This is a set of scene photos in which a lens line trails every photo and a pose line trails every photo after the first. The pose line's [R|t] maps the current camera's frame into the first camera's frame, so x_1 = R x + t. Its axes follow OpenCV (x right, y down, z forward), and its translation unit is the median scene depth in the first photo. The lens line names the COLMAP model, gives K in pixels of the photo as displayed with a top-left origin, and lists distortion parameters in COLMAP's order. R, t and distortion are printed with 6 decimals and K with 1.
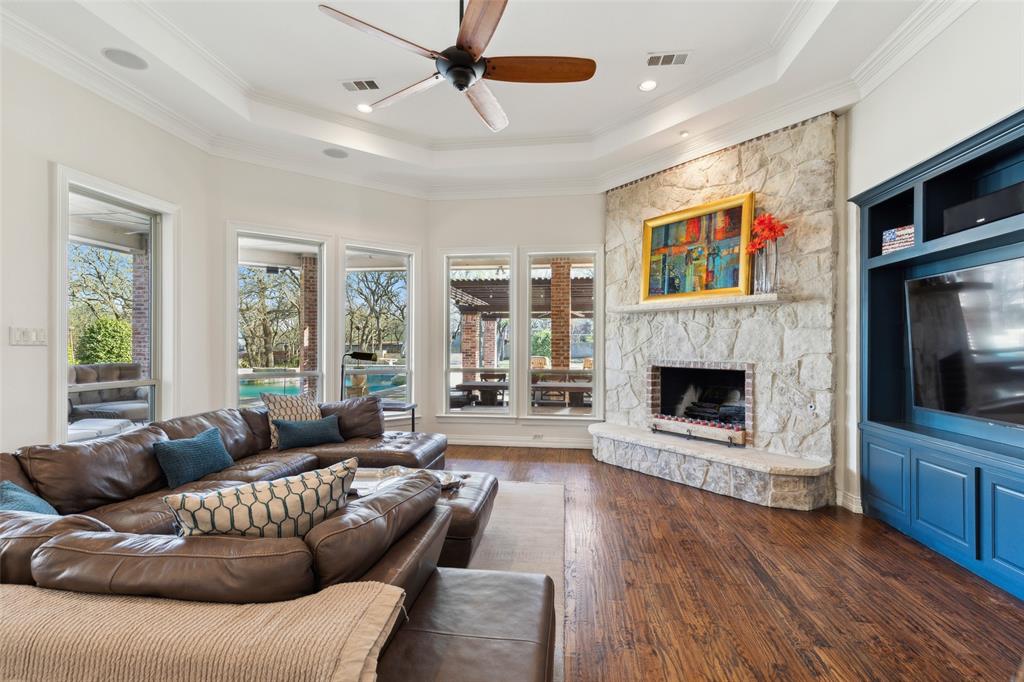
lens RADIAL K [[467.7, 0, 515.0], [0, 467.7, 345.4], [0, 0, 1]] dist [0.006215, -0.000158]
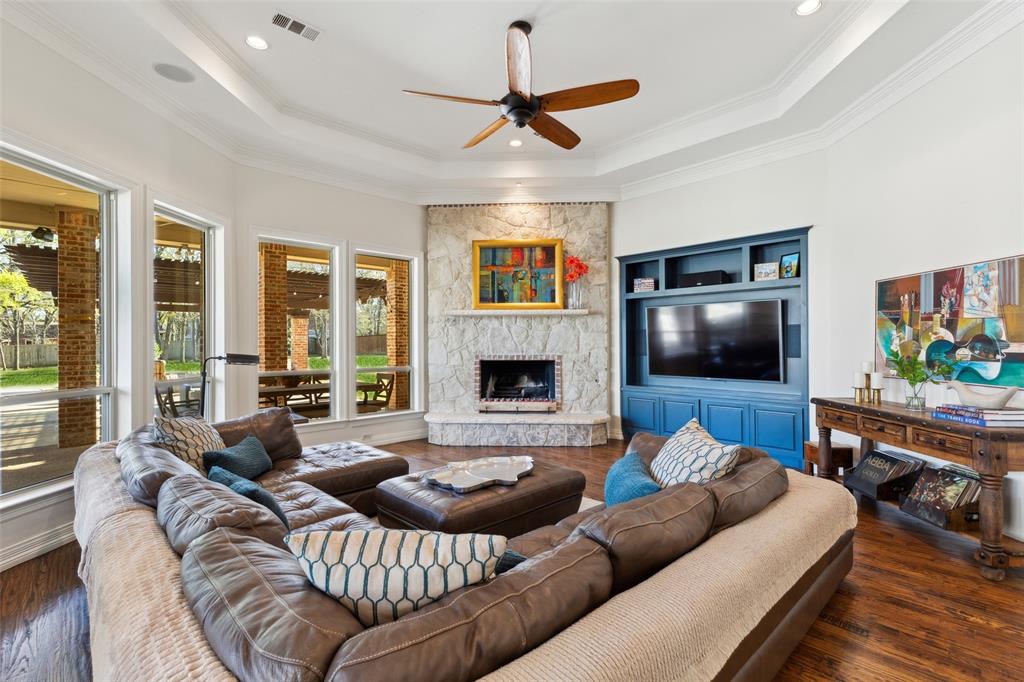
lens RADIAL K [[467.7, 0, 515.0], [0, 467.7, 345.4], [0, 0, 1]] dist [0.006215, -0.000158]
pose [[0.626402, -0.008297, 0.779456, -0.689277], [0.006552, 0.999964, 0.005378, -0.000953], [-0.779473, 0.001738, 0.626434, 0.179213]]
